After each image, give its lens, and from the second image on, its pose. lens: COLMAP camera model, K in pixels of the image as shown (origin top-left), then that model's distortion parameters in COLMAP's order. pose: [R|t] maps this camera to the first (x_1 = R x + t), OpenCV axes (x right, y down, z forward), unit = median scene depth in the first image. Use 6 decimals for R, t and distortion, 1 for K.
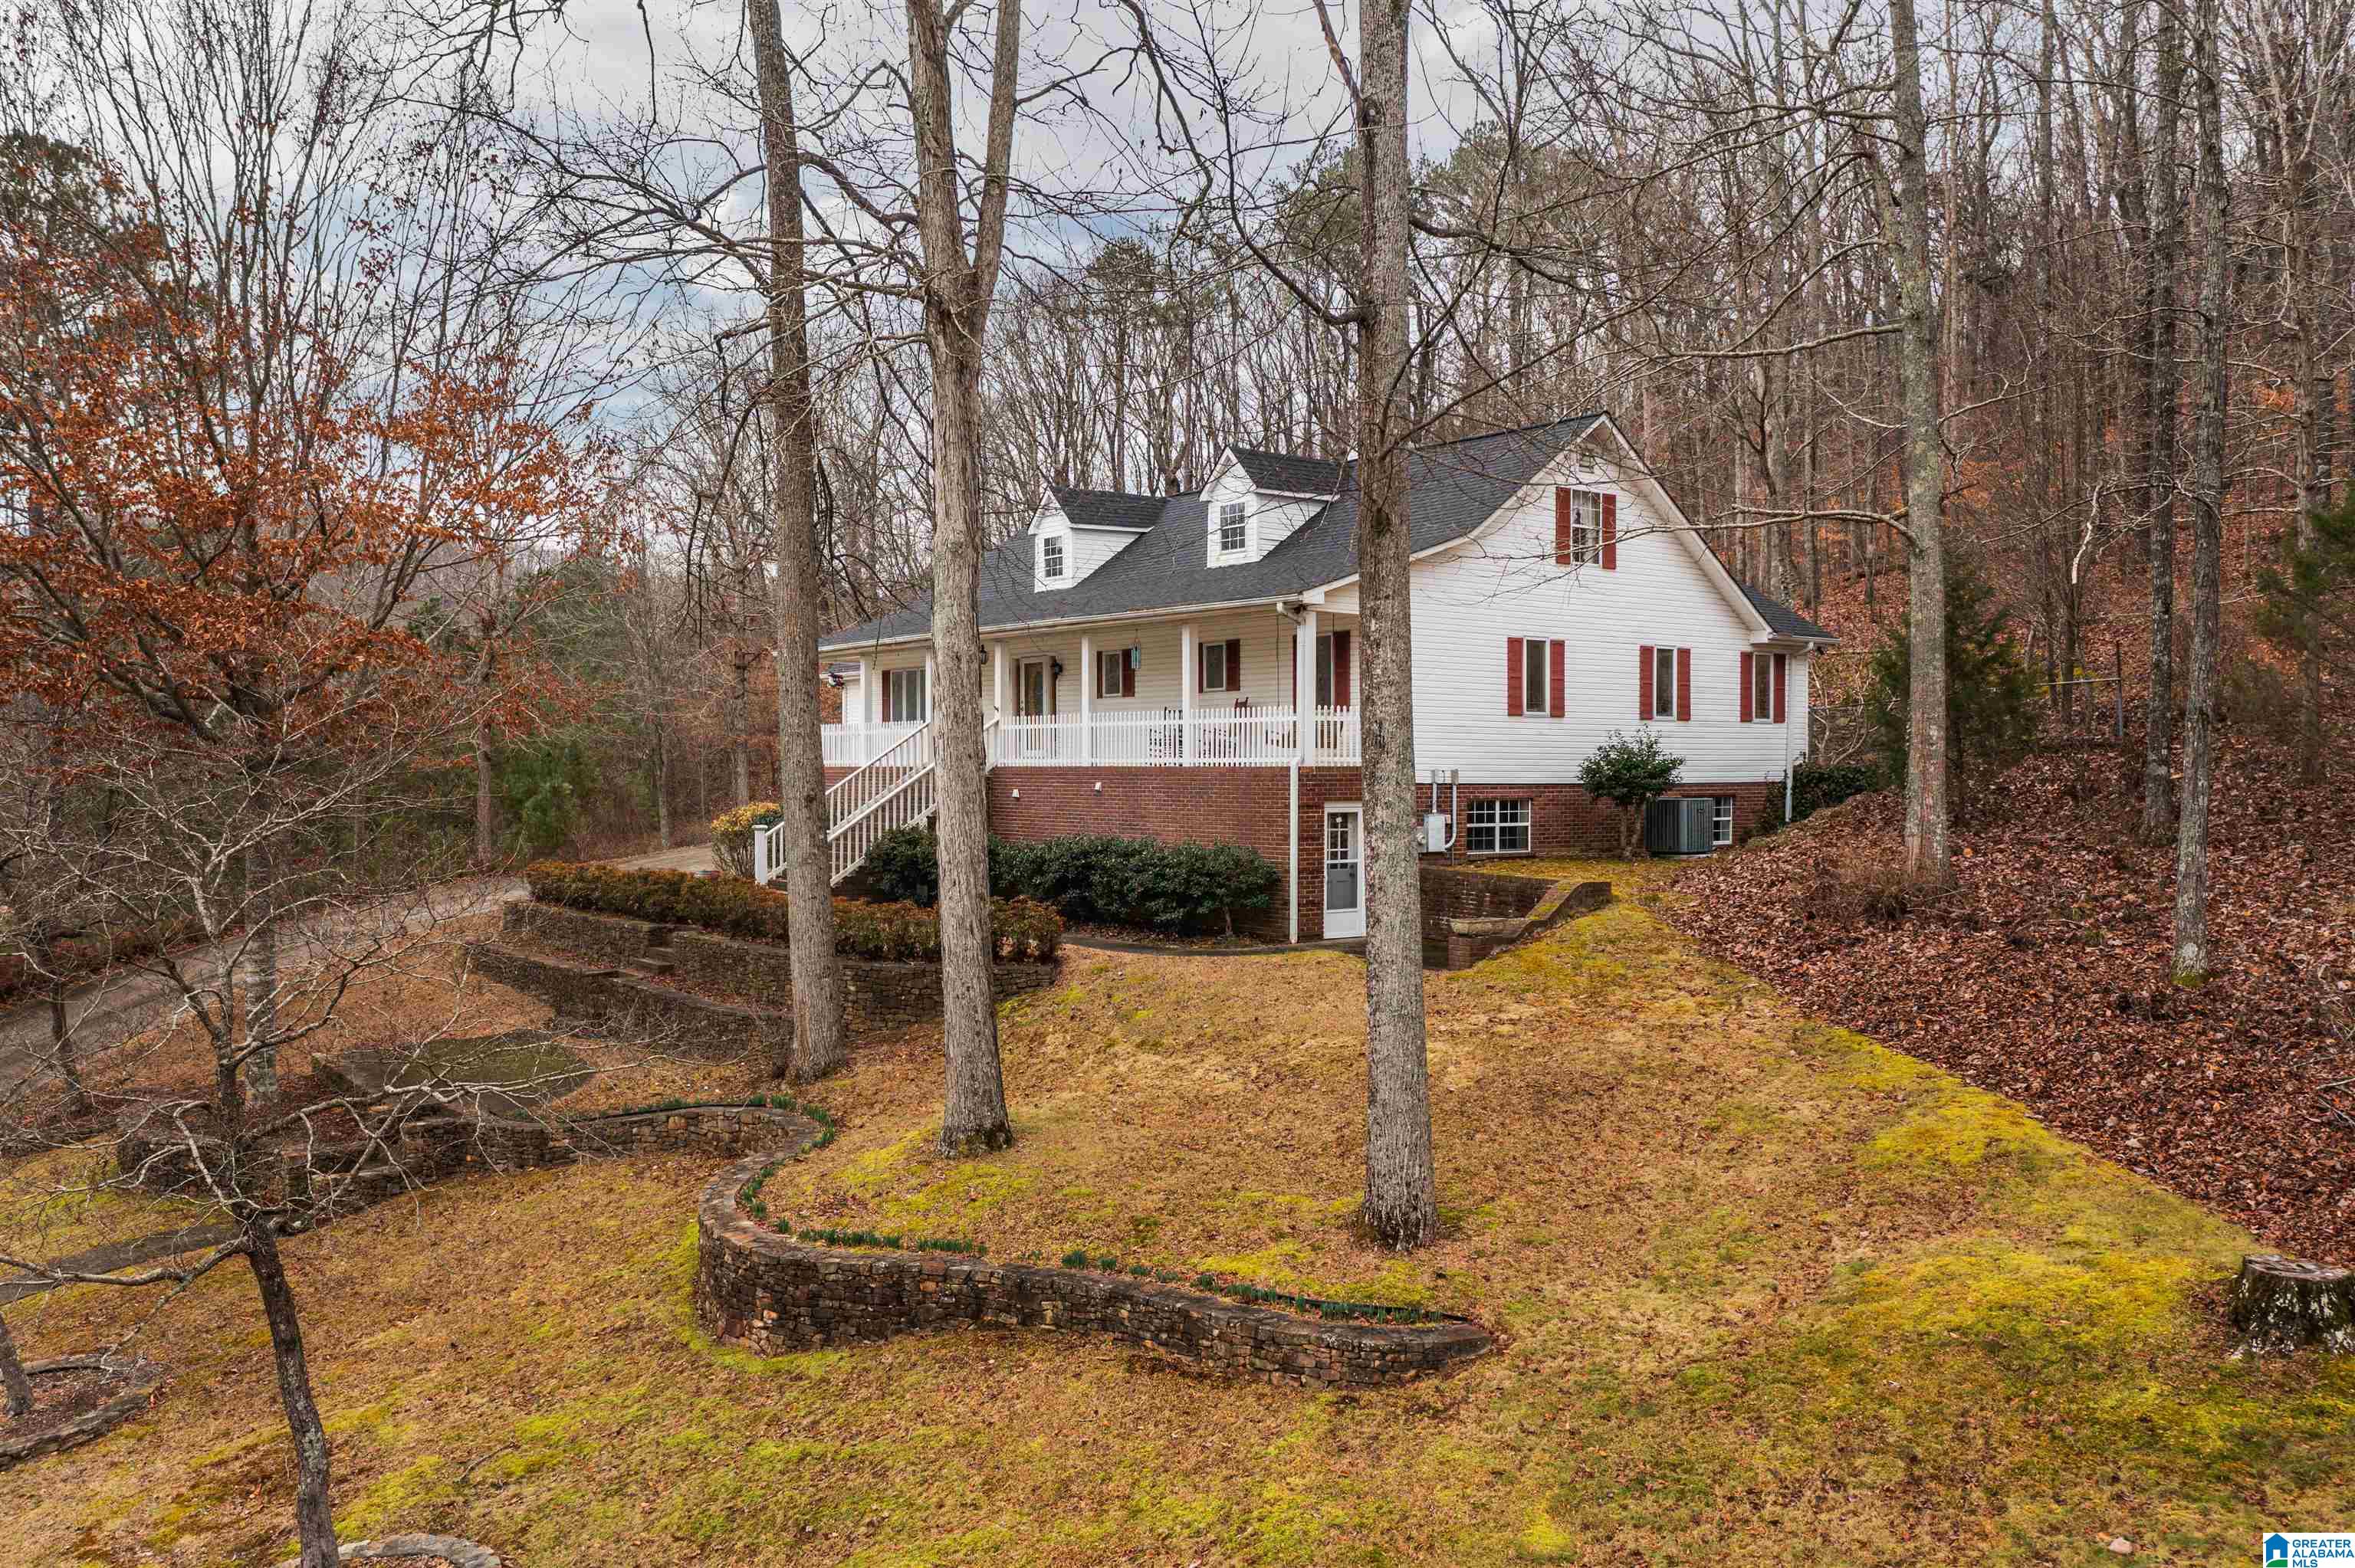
lens RADIAL K [[1835.5, 0, 1177.5], [0, 1835.5, 784.0], [0, 0, 1]] dist [-0.016039, -0.010101]
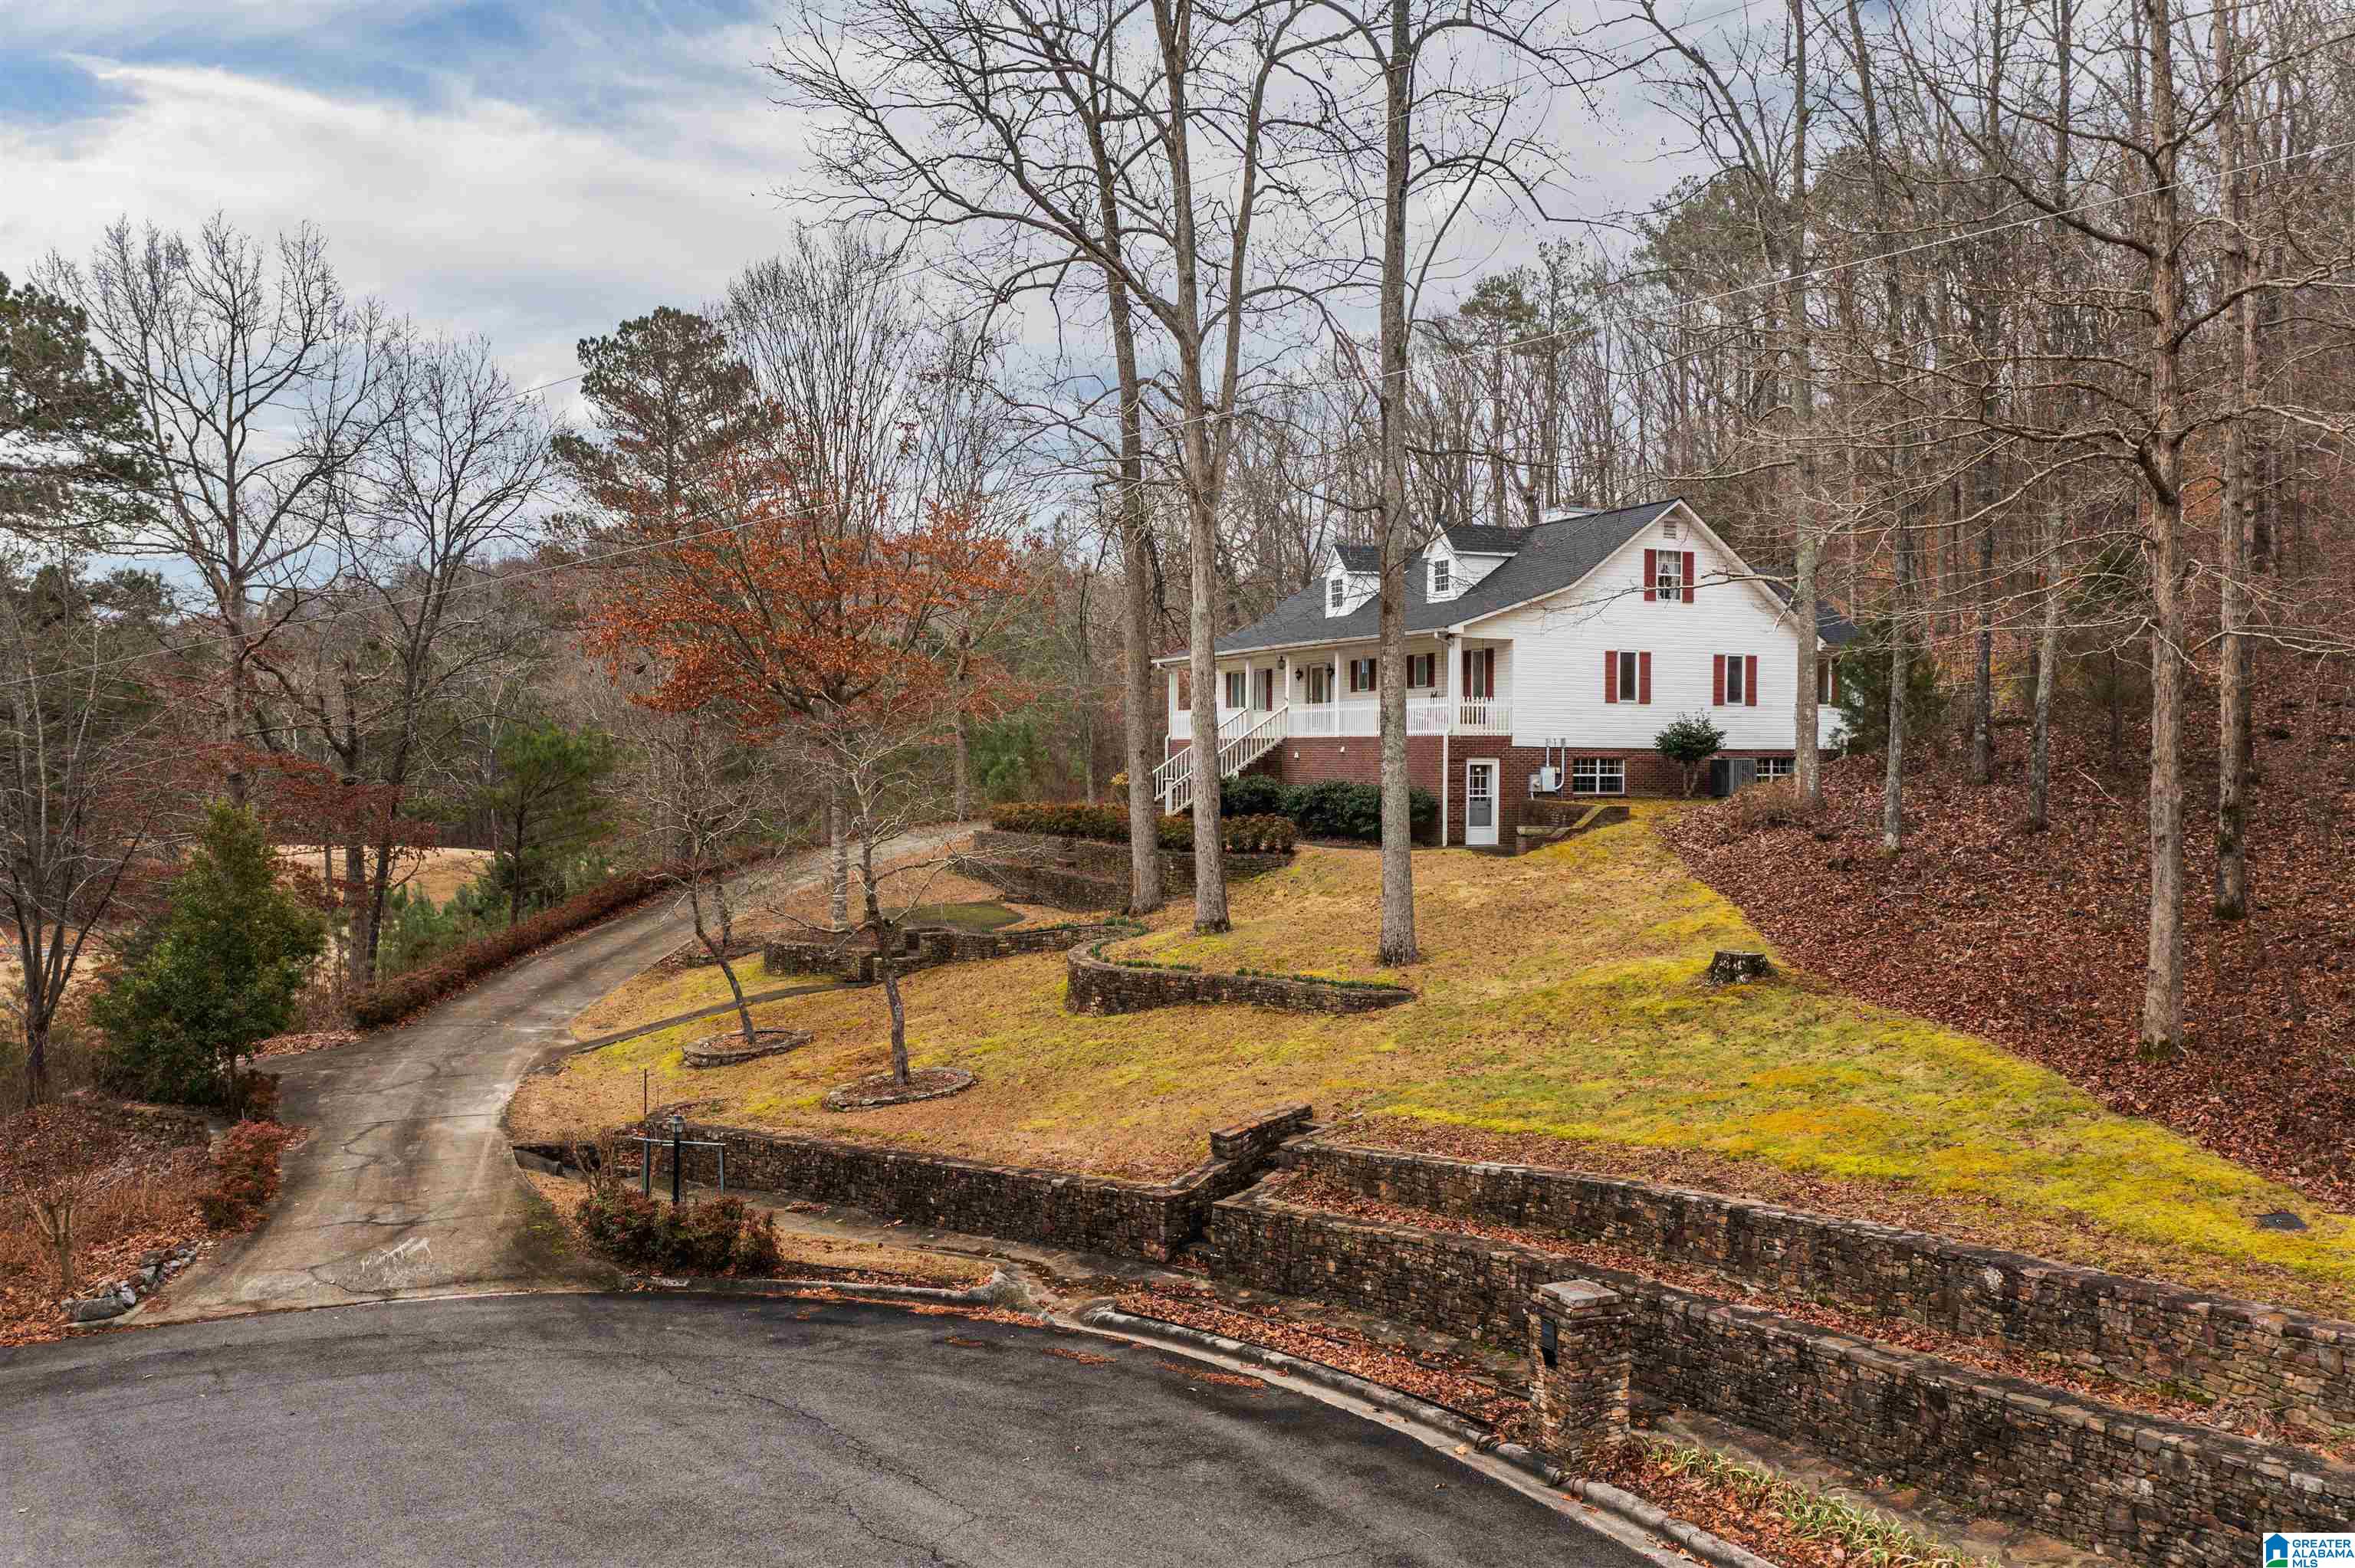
lens RADIAL K [[1881.8, 0, 1177.8], [0, 1881.8, 718.7], [0, 0, 1]] dist [-0.025127, 0.000161]
pose [[0.970591, -0.000897, -0.240731, 0.224113], [-0.005906, 0.999603, -0.027540, 0.021712], [0.240660, 0.028152, 0.970201, -0.620614]]
